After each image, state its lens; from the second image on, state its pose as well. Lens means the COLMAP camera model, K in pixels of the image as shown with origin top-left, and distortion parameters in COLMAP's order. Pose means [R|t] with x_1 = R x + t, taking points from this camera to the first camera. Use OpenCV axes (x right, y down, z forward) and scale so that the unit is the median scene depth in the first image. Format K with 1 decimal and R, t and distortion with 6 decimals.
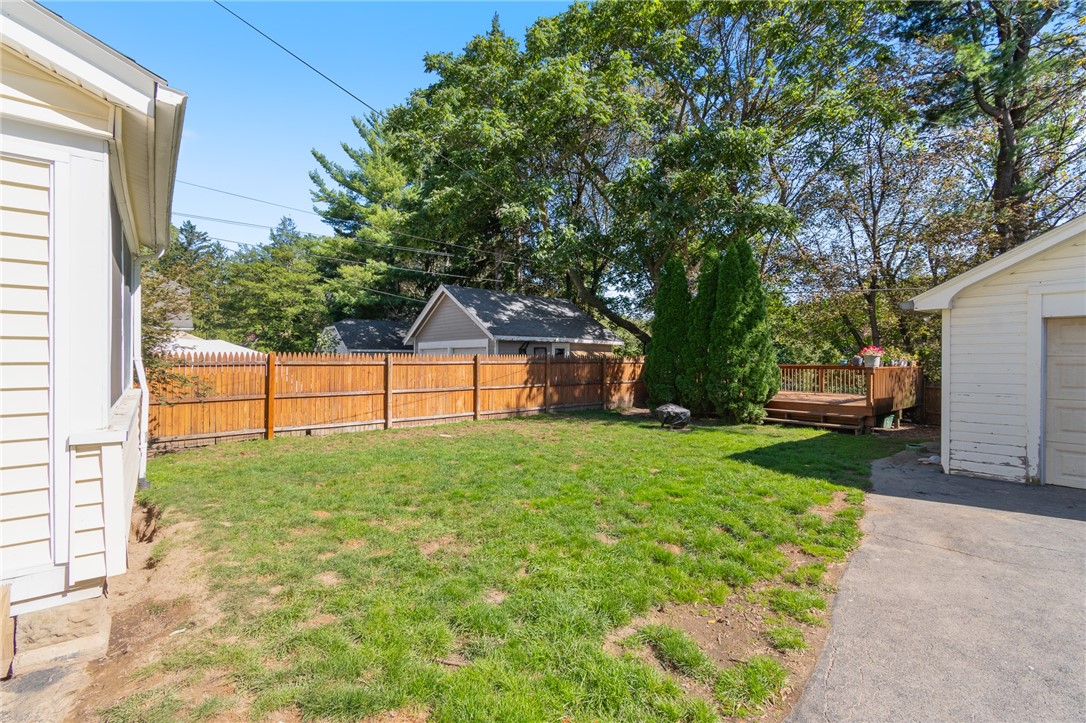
lens RADIAL K [[476.9, 0, 541.3], [0, 476.9, 360.3], [0, 0, 1]] dist [0.000871, 0.000055]
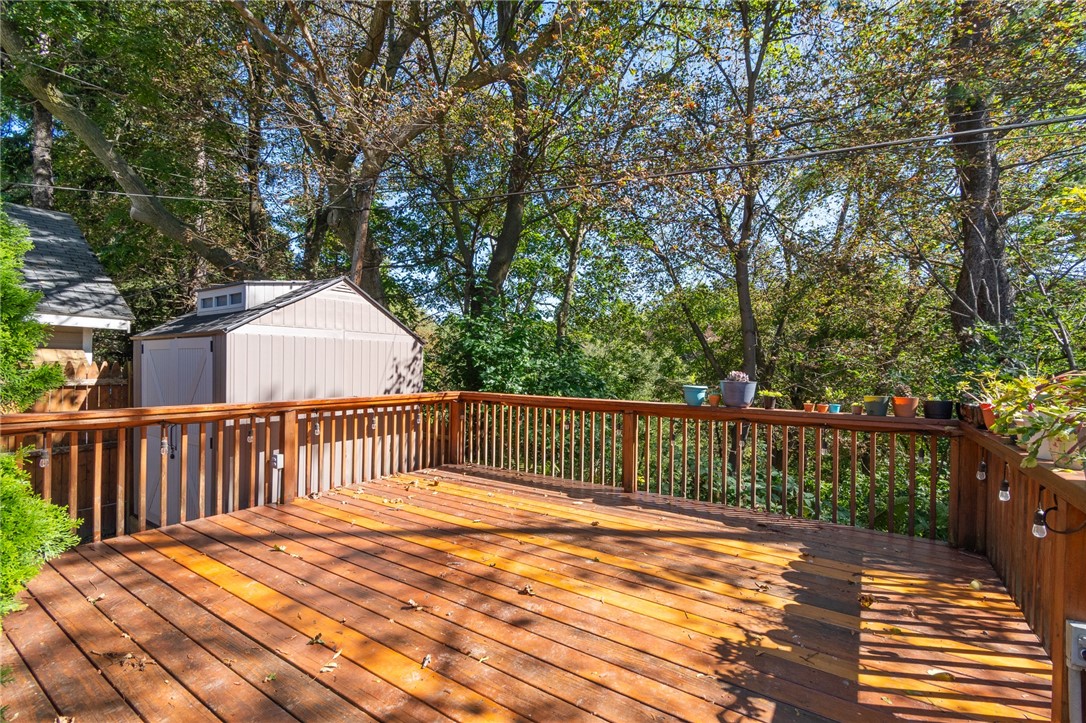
lens RADIAL K [[476.9, 0, 547.0], [0, 476.9, 366.0], [0, 0, 1]] dist [0.000871, 0.000055]
pose [[0.958883, 0.009062, 0.283659, 0.161314], [-0.007699, 0.999953, -0.005919, -0.000186], [-0.283699, 0.003492, 0.958907, 0.264483]]
